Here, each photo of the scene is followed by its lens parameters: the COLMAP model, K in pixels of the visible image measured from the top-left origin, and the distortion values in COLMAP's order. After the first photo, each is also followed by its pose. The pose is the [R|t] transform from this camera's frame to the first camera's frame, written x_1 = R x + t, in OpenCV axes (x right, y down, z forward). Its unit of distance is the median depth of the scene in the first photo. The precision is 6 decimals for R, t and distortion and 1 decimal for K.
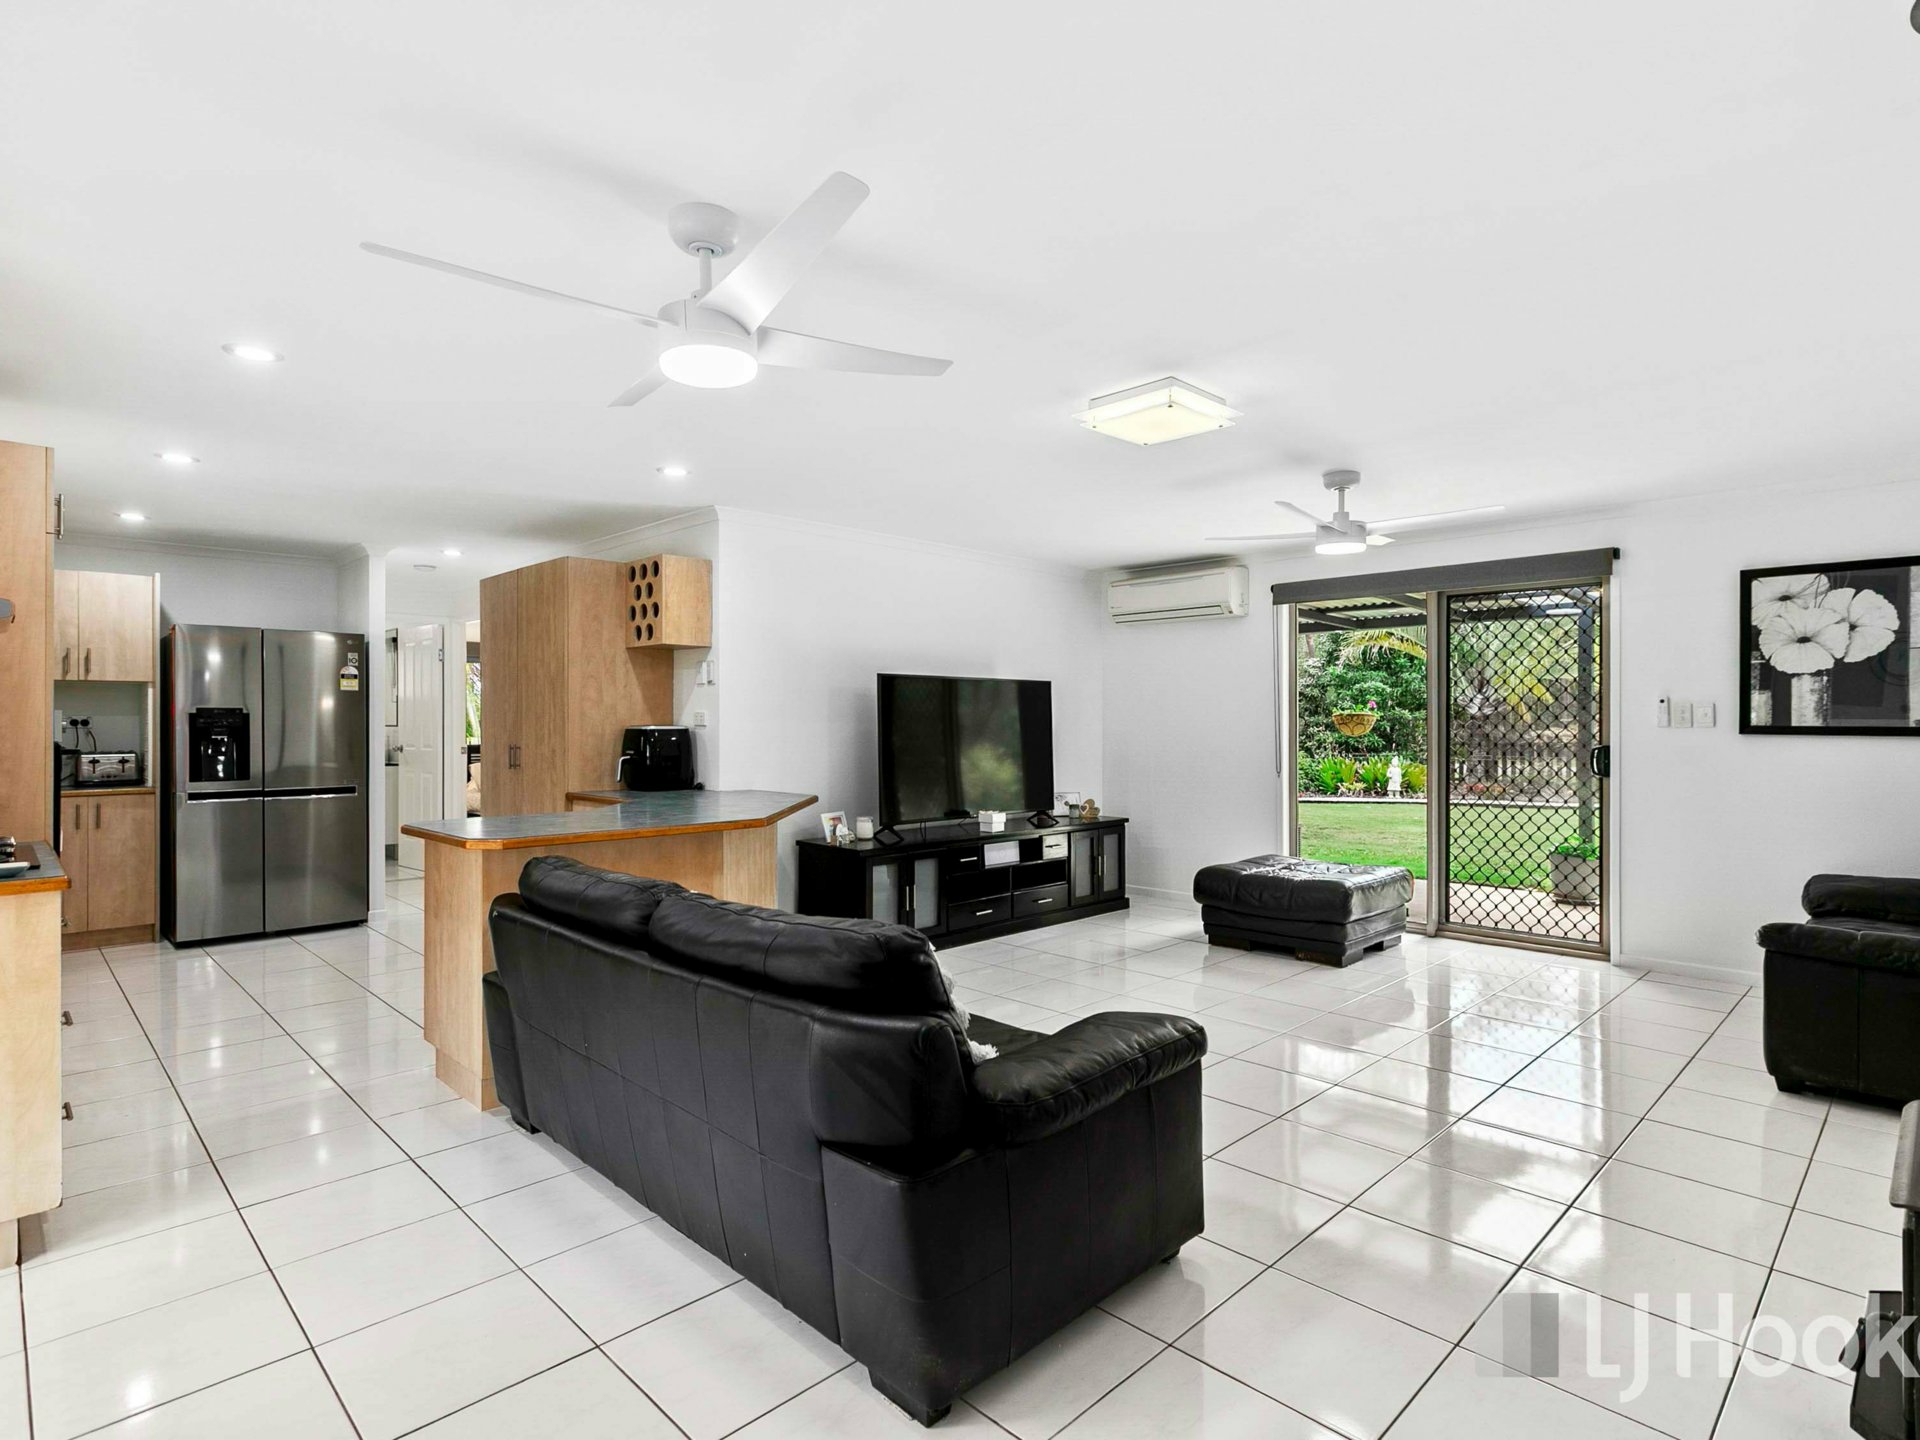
lens RADIAL K [[988.7, 0, 959.0], [0, 988.7, 722.4], [0, 0, 1]] dist [0.000362, 0.000827]
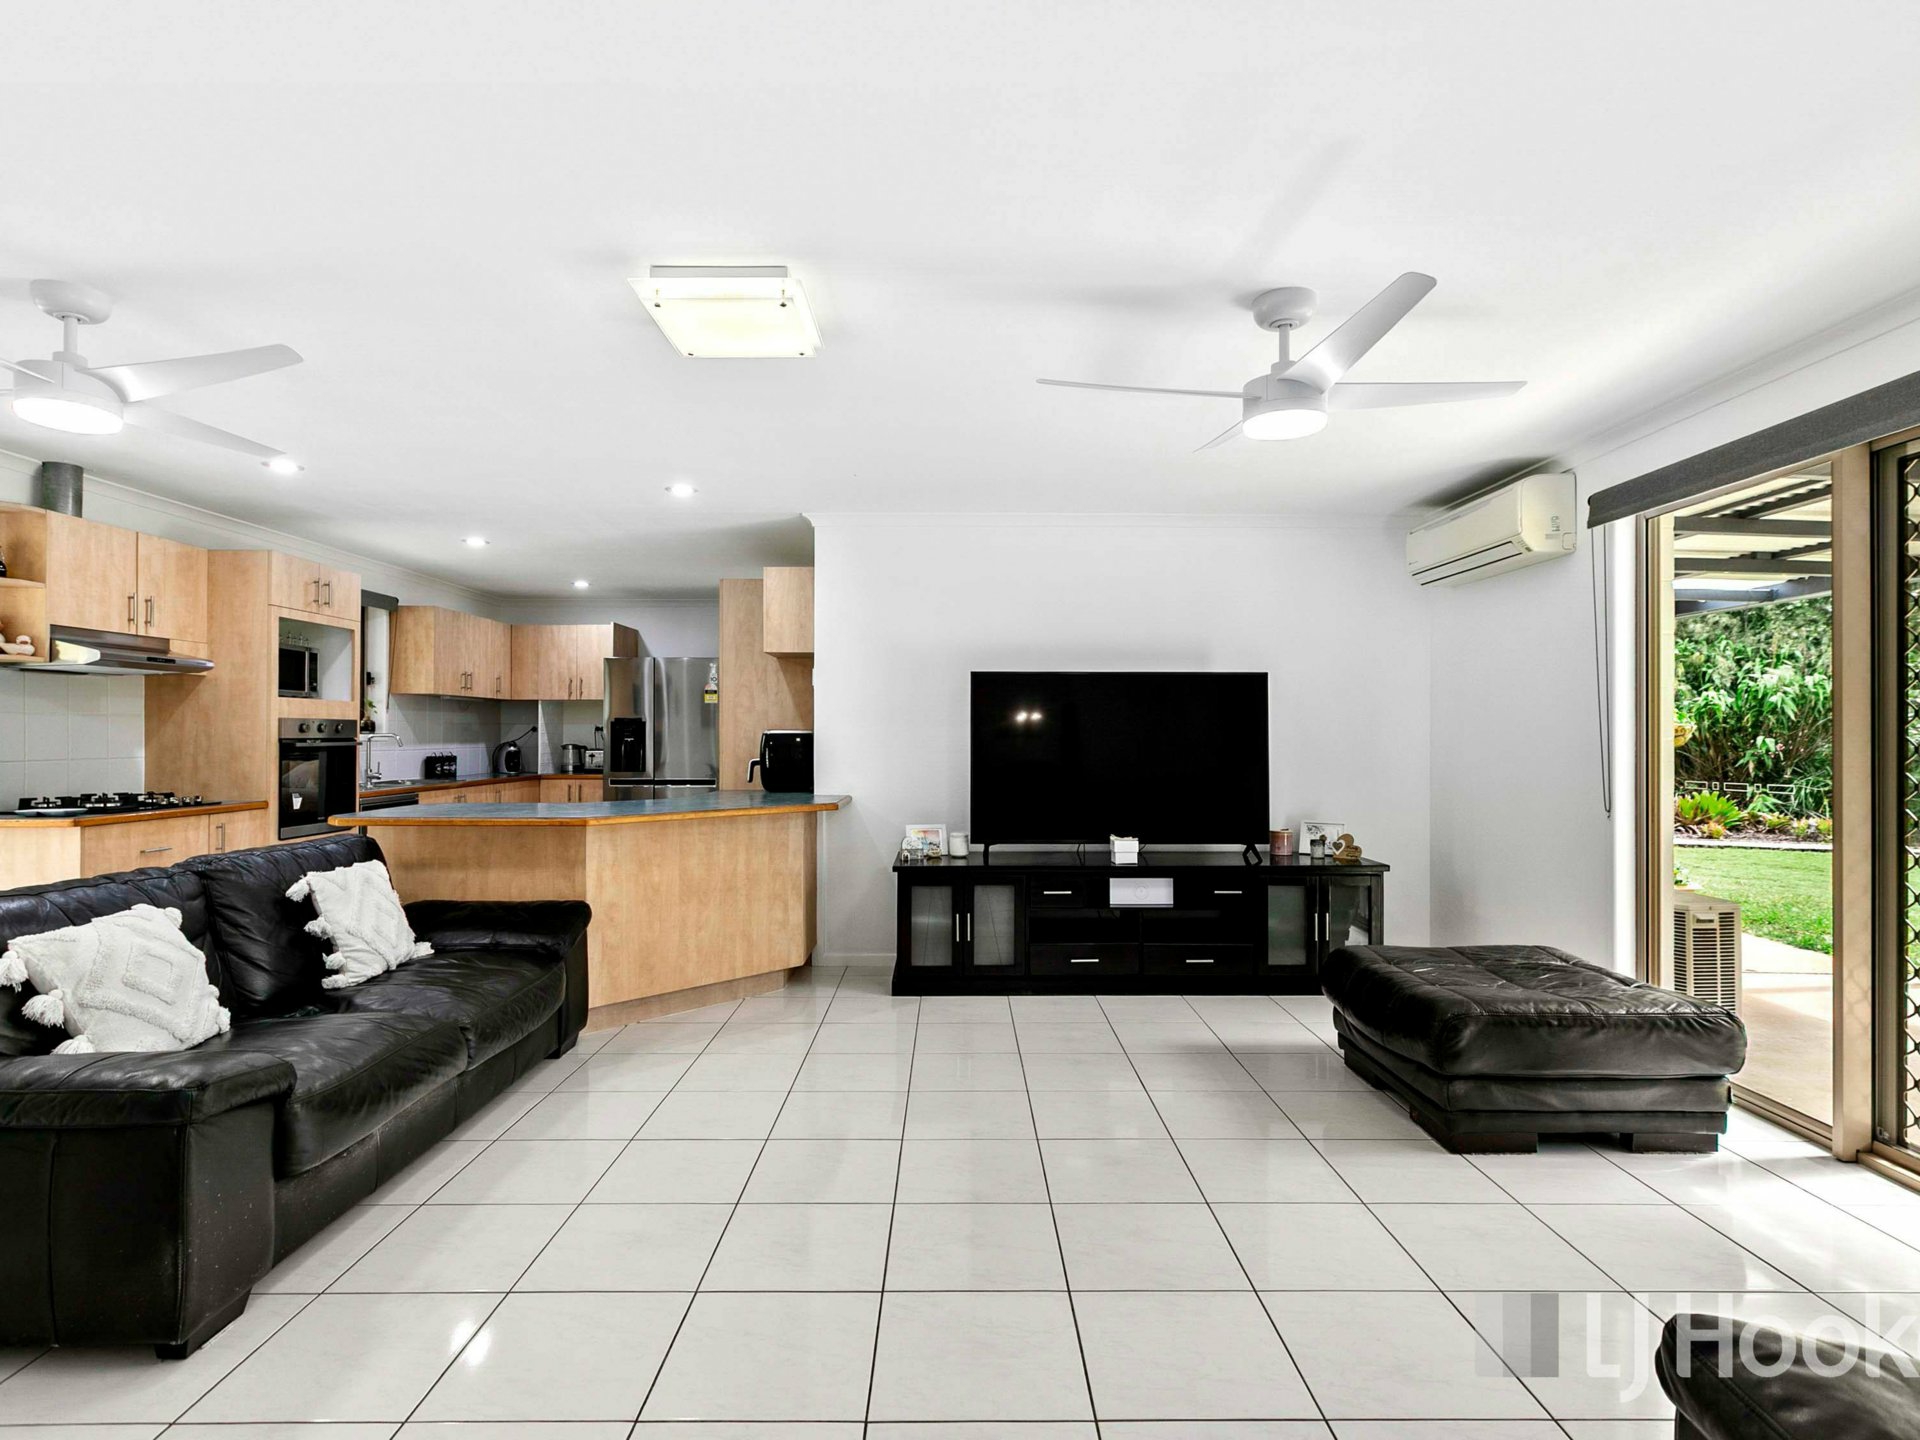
lens RADIAL K [[988.7, 0, 949.4], [0, 988.7, 724.9], [0, 0, 1]] dist [0.000362, 0.000827]
pose [[0.712020, -0.004299, -0.702146, 0.521468], [-0.001854, 0.999966, -0.008003, 0.005291], [0.702157, 0.007000, 0.711988, 0.344482]]
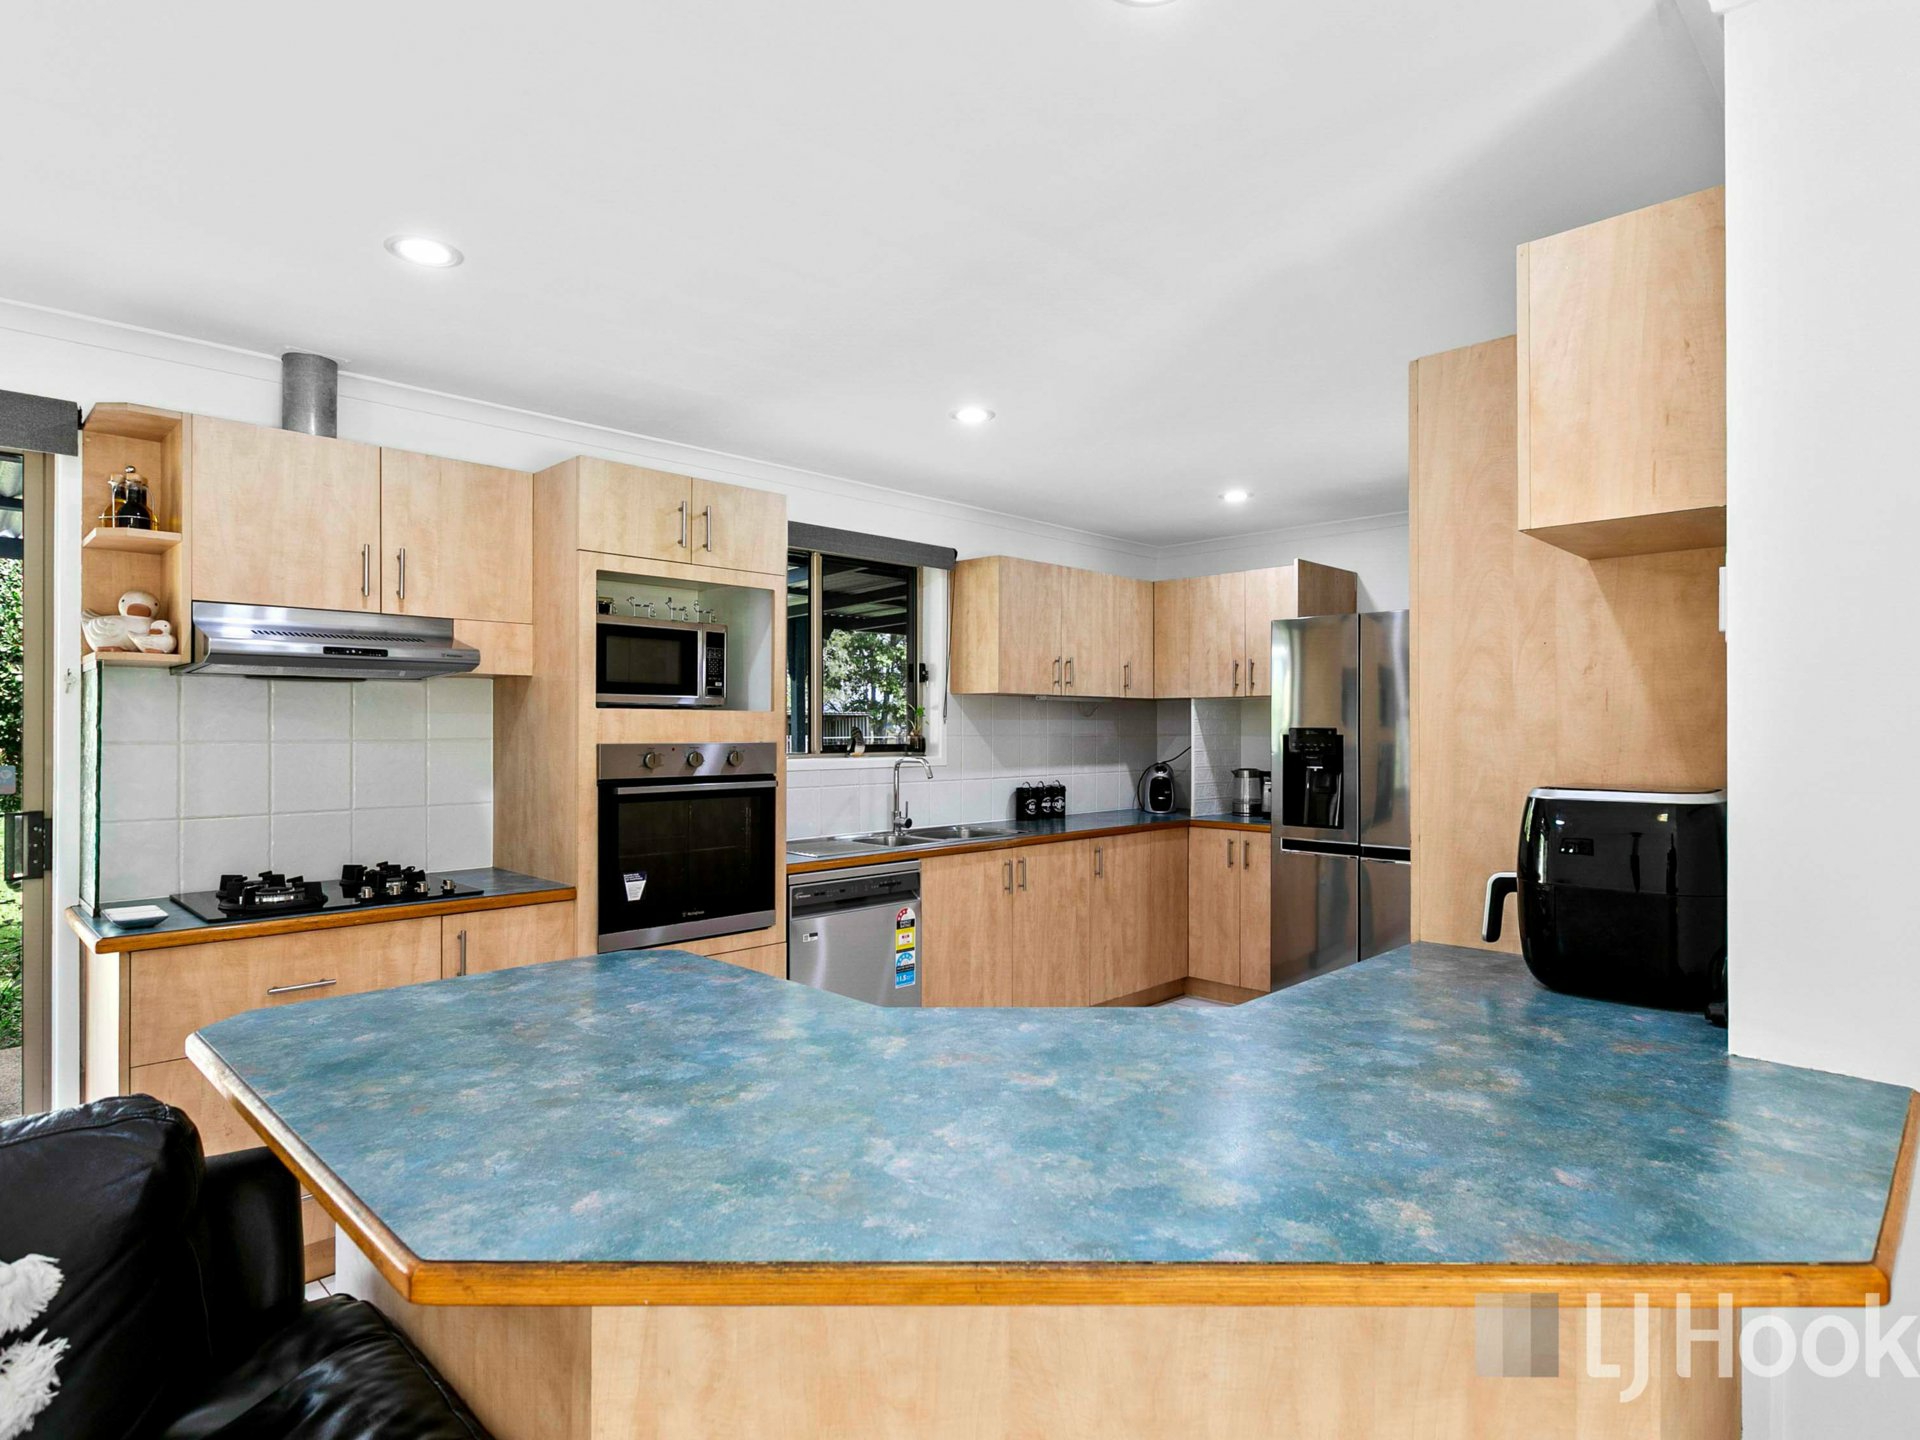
lens RADIAL K [[1050.5, 0, 962.7], [0, 1050.5, 726.1], [0, 0, 1]] dist [-0.003139, 0.000683]
pose [[0.019929, -0.001430, -0.999800, 0.028494], [0.001221, 0.999998, -0.001406, -0.015019], [0.999801, -0.001193, 0.019931, 0.726870]]
